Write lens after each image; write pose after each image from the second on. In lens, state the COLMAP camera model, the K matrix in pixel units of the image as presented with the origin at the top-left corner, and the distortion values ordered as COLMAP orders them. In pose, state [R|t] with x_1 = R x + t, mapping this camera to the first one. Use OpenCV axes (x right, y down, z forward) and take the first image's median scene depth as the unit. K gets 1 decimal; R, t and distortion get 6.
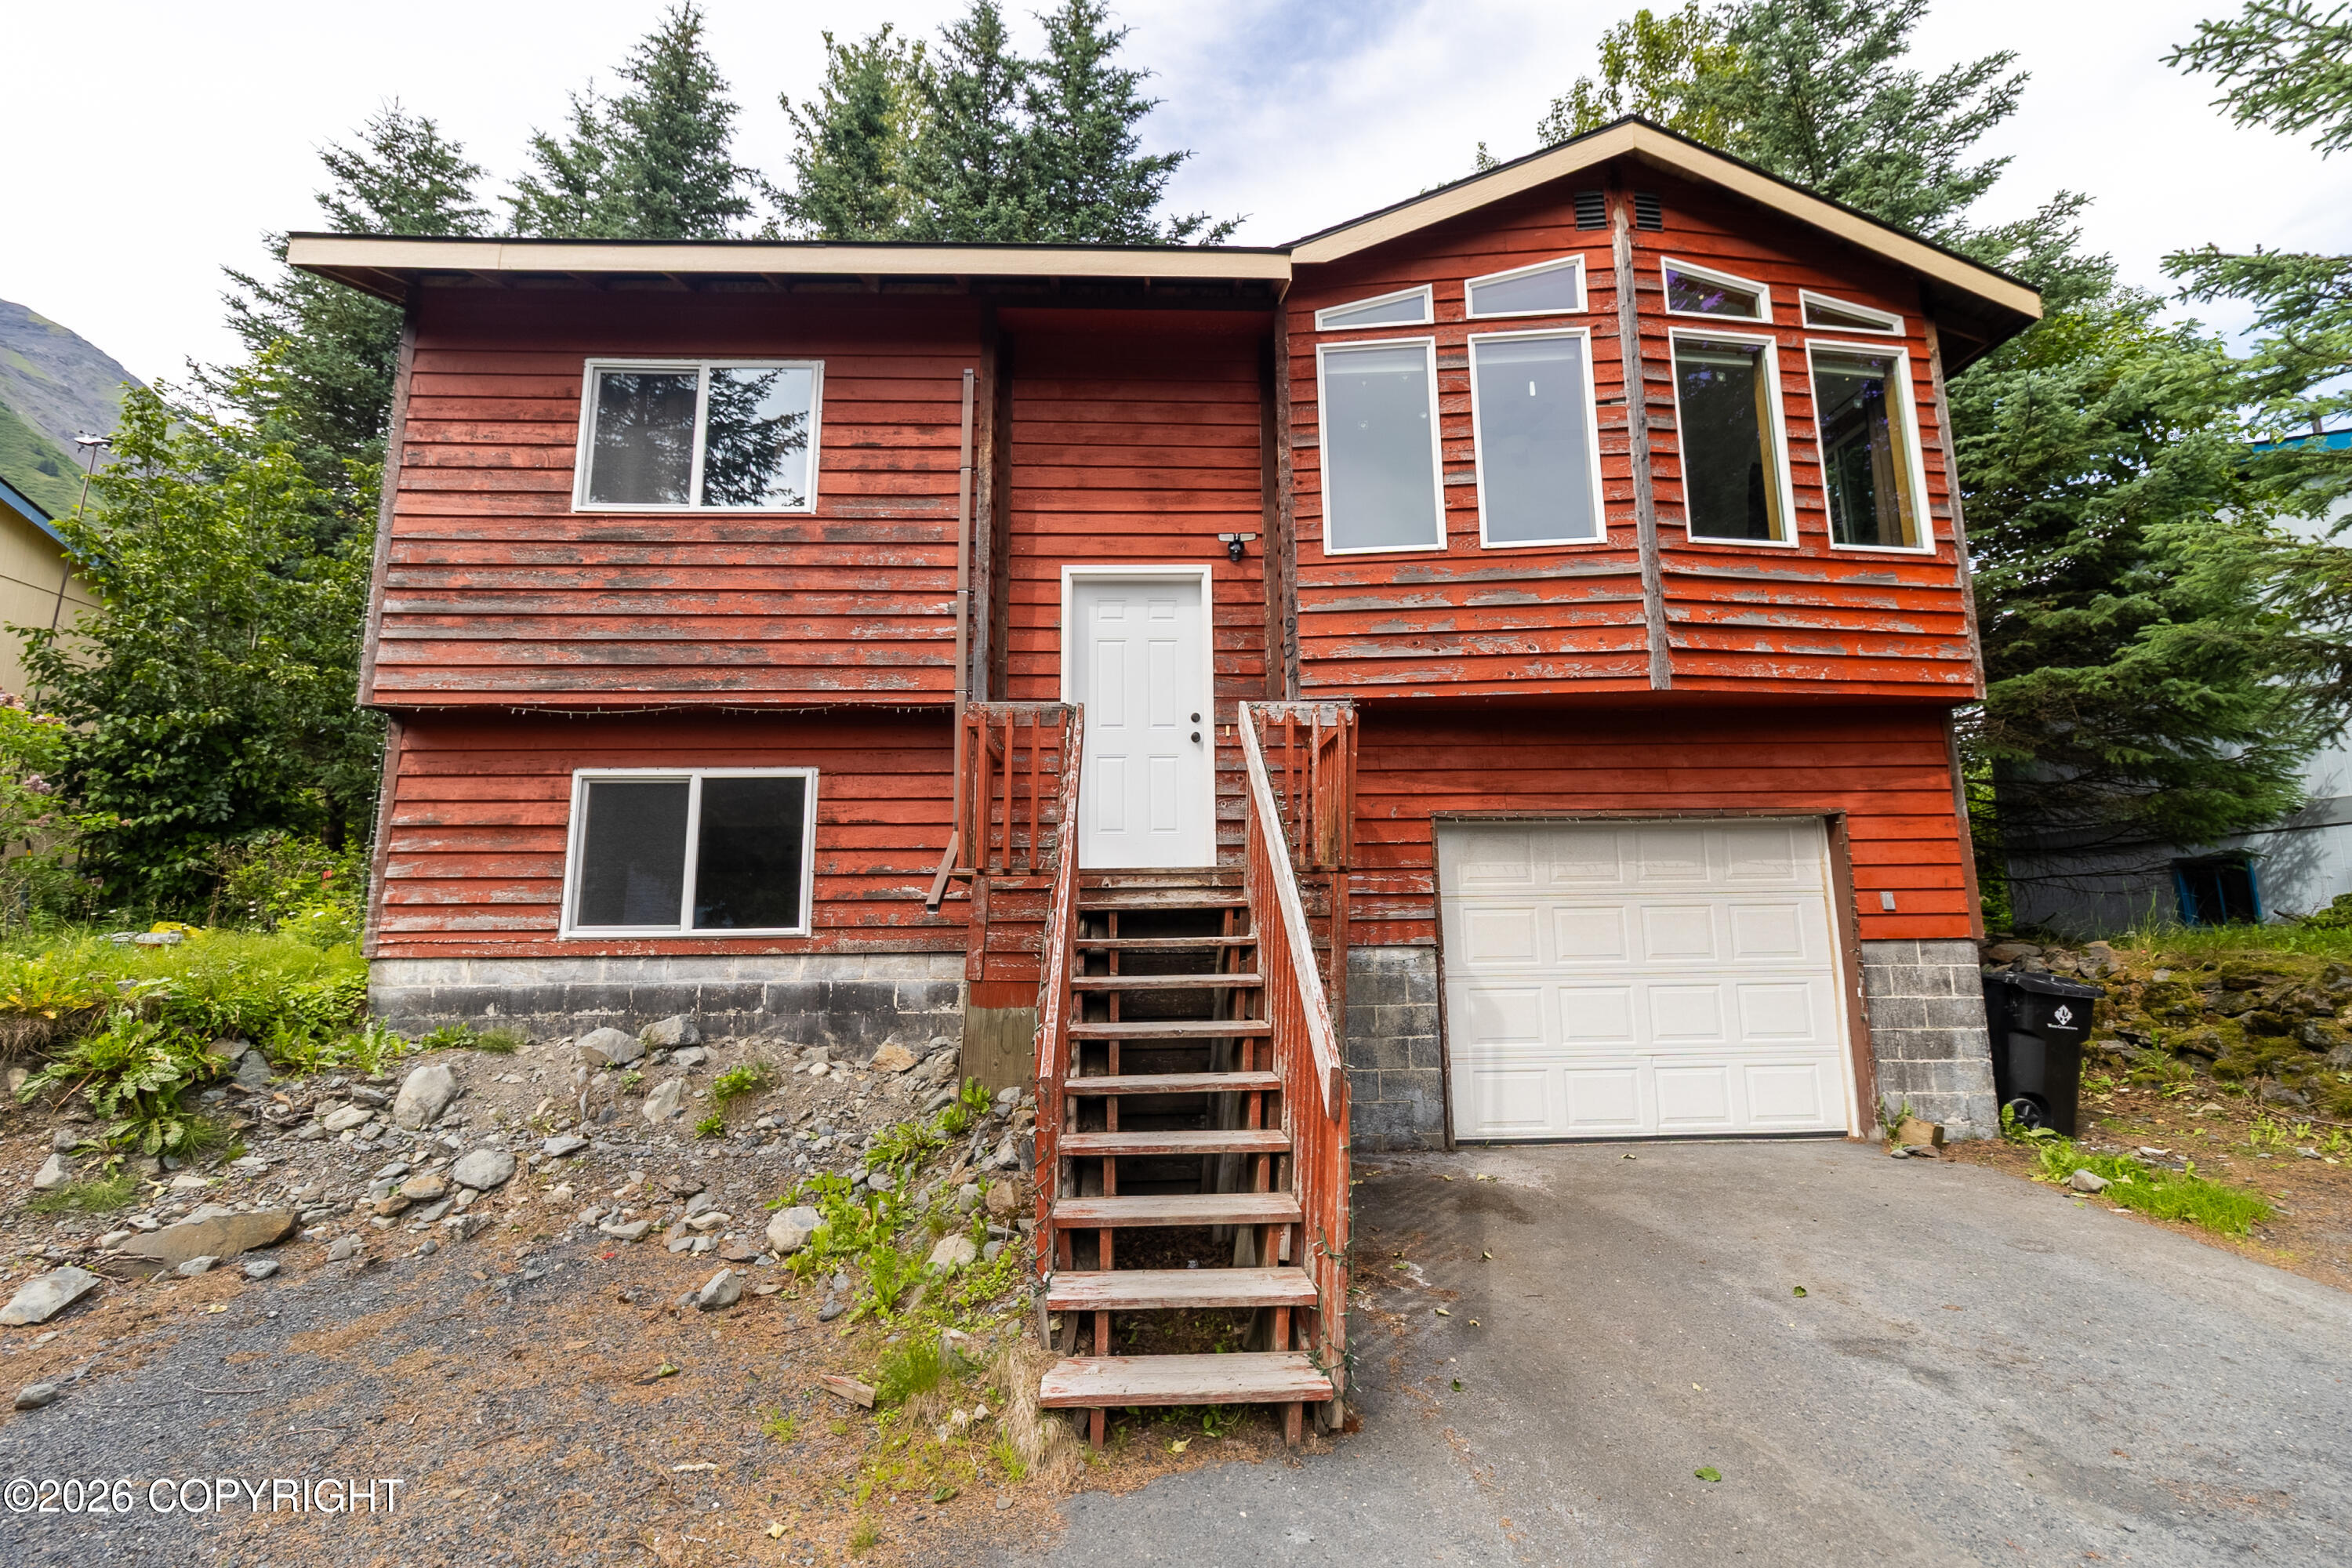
lens RADIAL K [[1080.8, 0, 1187.4], [0, 1080.8, 753.7], [0, 0, 1]] dist [0.002611, -0.000354]
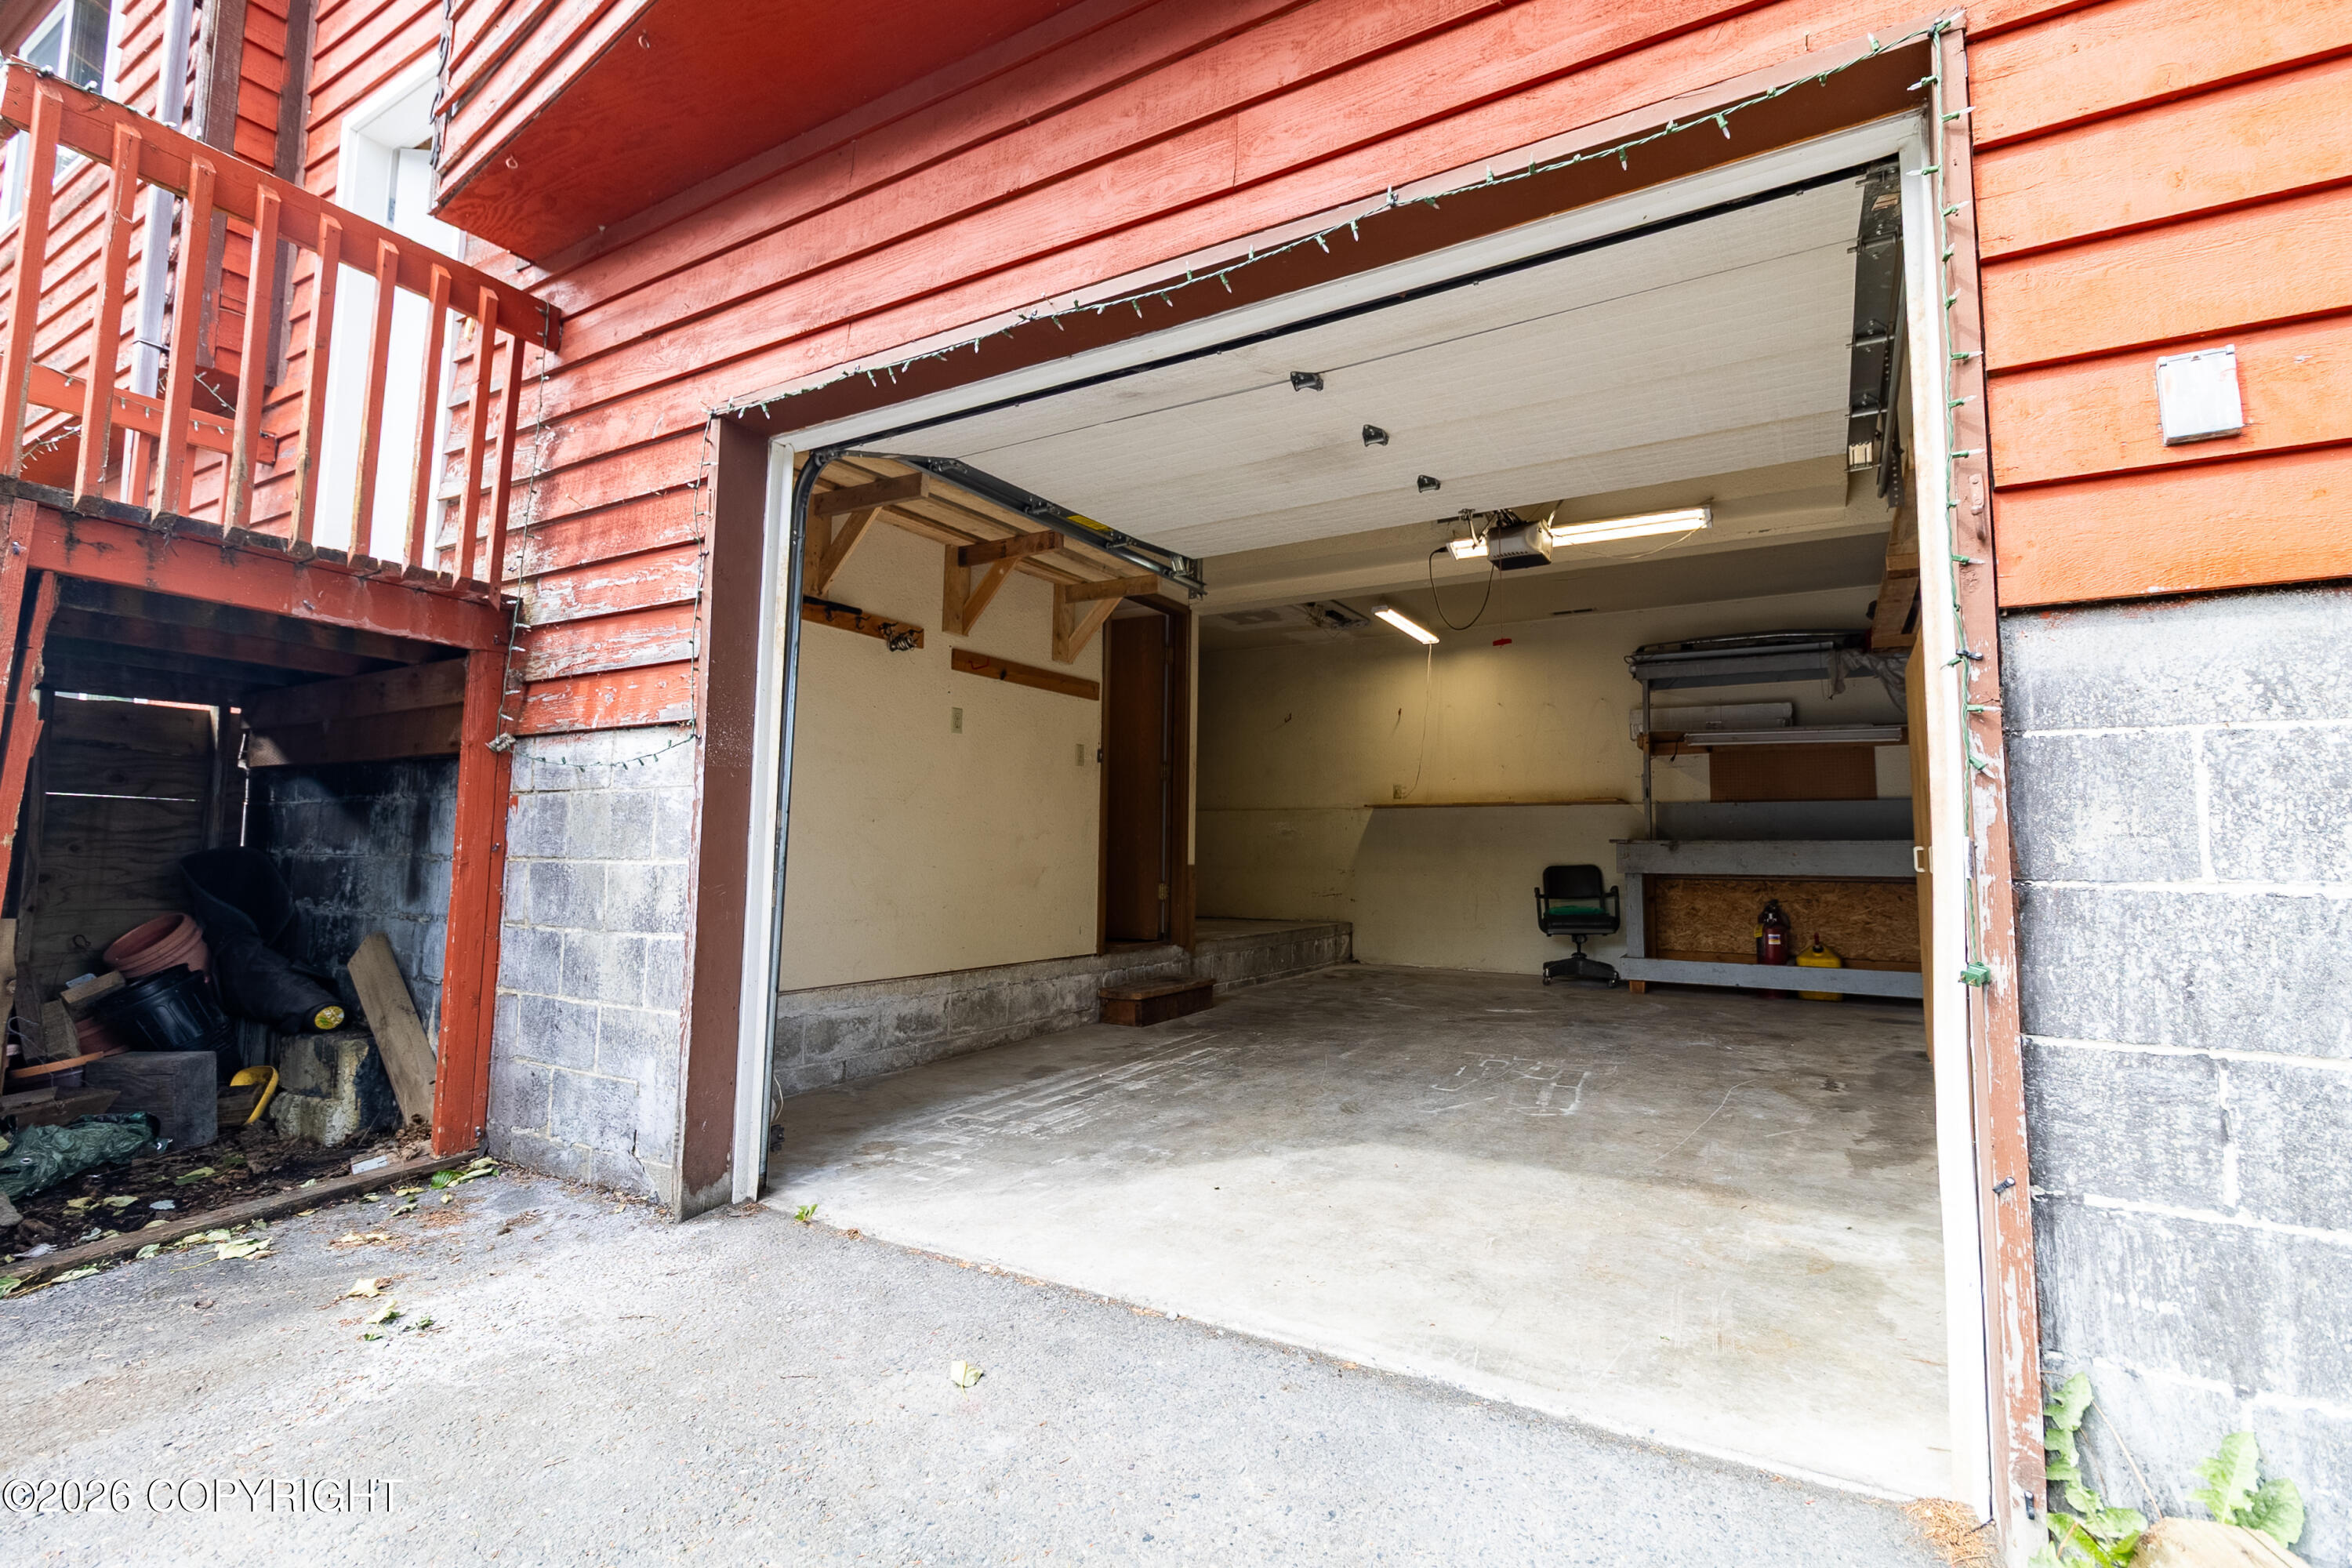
lens RADIAL K [[1080.8, 0, 1187.4], [0, 1080.8, 753.7], [0, 0, 1]] dist [0.002611, -0.000354]
pose [[0.841892, -0.029288, -0.538850, 0.606418], [0.074719, 0.995235, 0.062646, 0.176173], [0.534448, -0.093004, 0.840069, 0.746023]]
